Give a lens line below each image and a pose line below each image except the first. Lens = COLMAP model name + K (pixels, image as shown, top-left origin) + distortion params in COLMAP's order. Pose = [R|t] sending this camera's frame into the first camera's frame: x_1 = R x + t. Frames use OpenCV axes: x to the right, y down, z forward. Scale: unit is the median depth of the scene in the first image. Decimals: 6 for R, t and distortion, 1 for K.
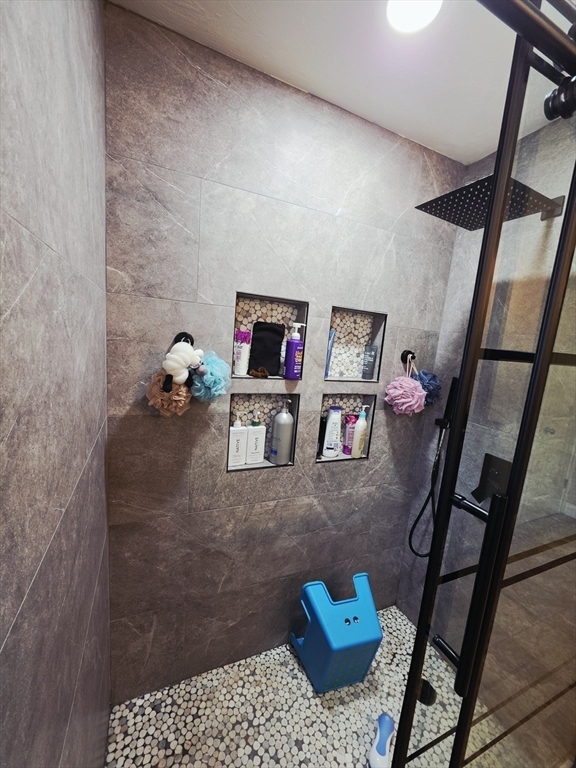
lens RADIAL K [[308.7, 0, 286.4], [0, 308.7, 381.5], [0, 0, 1]] dist [-0.002273, 0.000716]
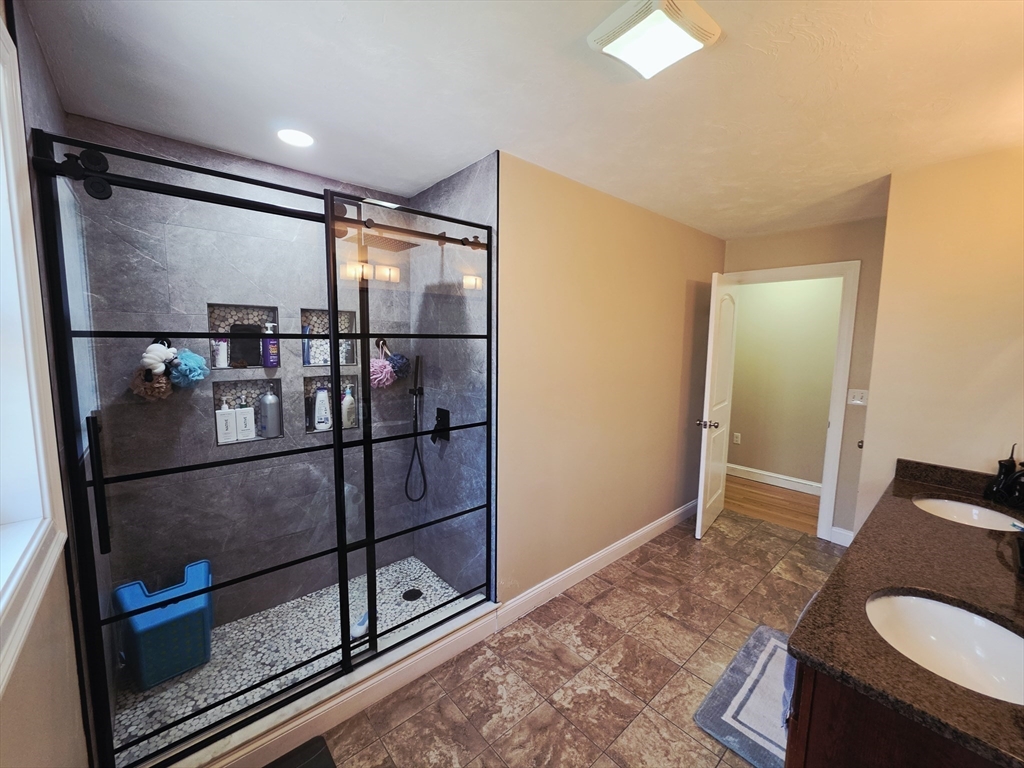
lens RADIAL K [[411.6, 0, 513.7], [0, 411.6, 375.2], [0, 0, 1]] dist [-0.002273, 0.000716]
pose [[0.947798, -0.103054, 0.301759, 0.458532], [0.113409, 0.993404, -0.016951, 0.170492], [-0.298021, 0.050289, 0.953234, -0.927510]]
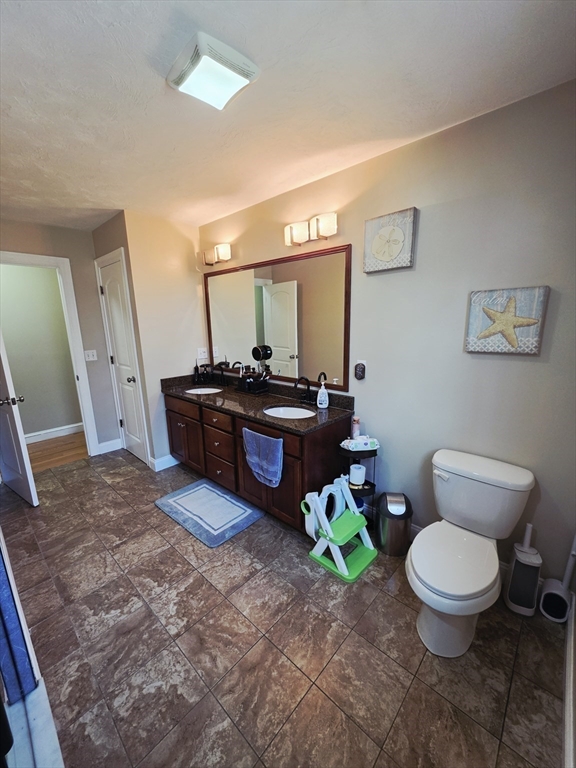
lens RADIAL K [[308.7, 0, 289.8], [0, 308.7, 390.2], [0, 0, 1]] dist [-0.002273, 0.000716]
pose [[-0.409230, -0.279189, 0.868668, -0.460493], [0.111205, 0.929678, 0.351186, -0.113722], [-0.905629, 0.240316, -0.349405, 1.088136]]
